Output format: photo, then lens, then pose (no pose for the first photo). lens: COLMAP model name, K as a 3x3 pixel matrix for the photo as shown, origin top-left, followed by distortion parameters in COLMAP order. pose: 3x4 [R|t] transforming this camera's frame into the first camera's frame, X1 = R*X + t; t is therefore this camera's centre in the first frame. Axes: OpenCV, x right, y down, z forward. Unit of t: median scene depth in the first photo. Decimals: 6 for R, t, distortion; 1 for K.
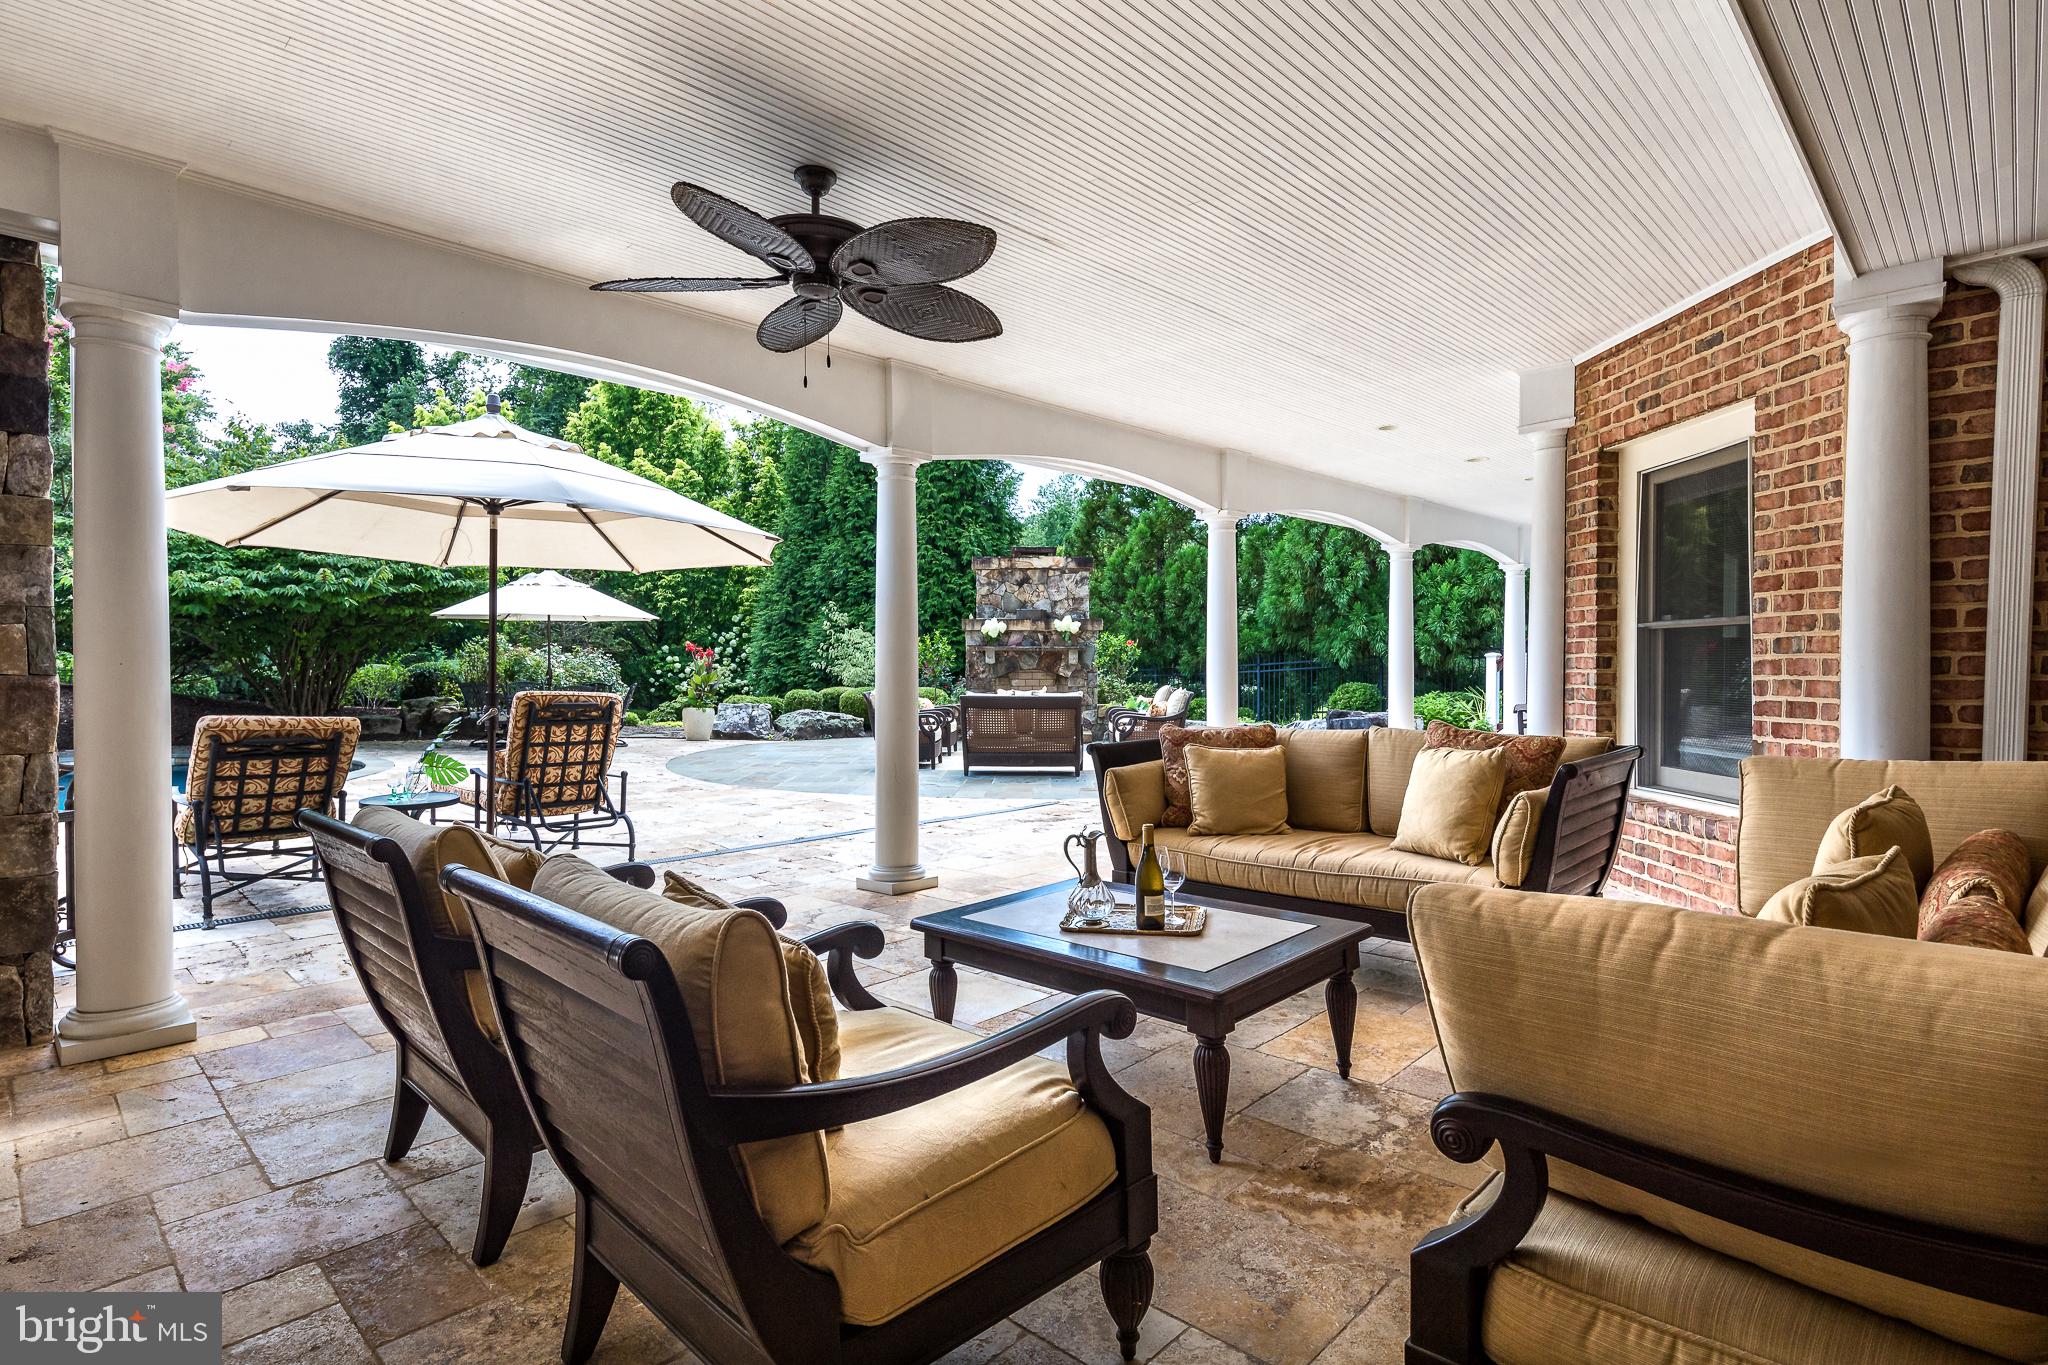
lens RADIAL K [[1022.0, 0, 1008.5], [0, 1022.0, 651.2], [0, 0, 1]] dist [0.000066, 0.000043]
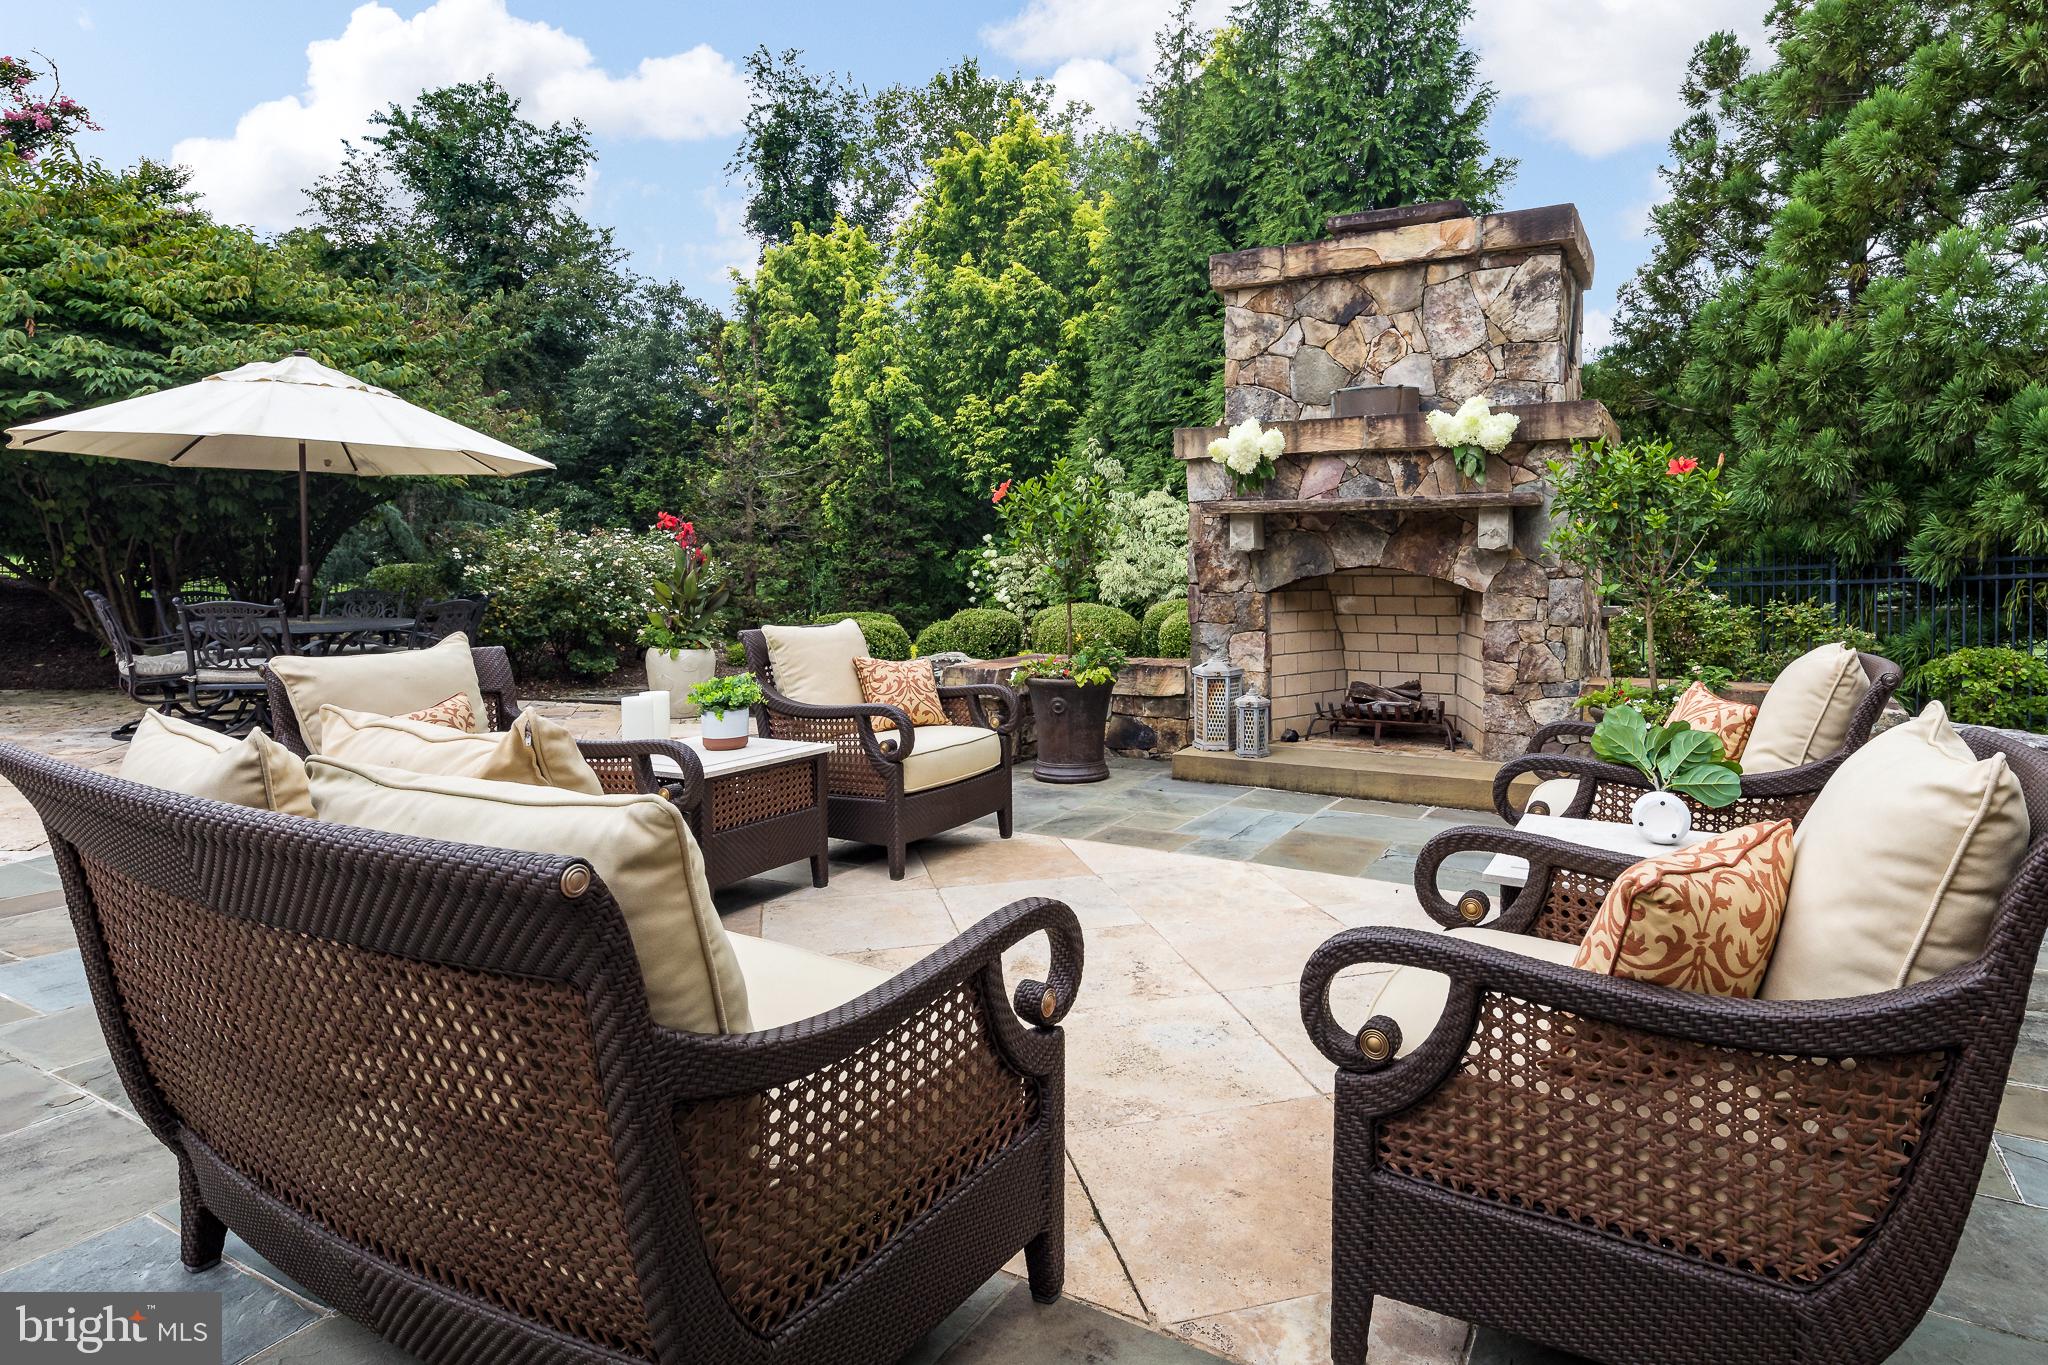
lens RADIAL K [[1022.0, 0, 1008.5], [0, 1022.0, 651.2], [0, 0, 1]] dist [0.000066, 0.000043]
pose [[0.859288, 0.053482, -0.508688, 0.098032], [0.003036, 0.993968, 0.109632, 0.009290], [0.511482, -0.095750, 0.853942, 0.632459]]
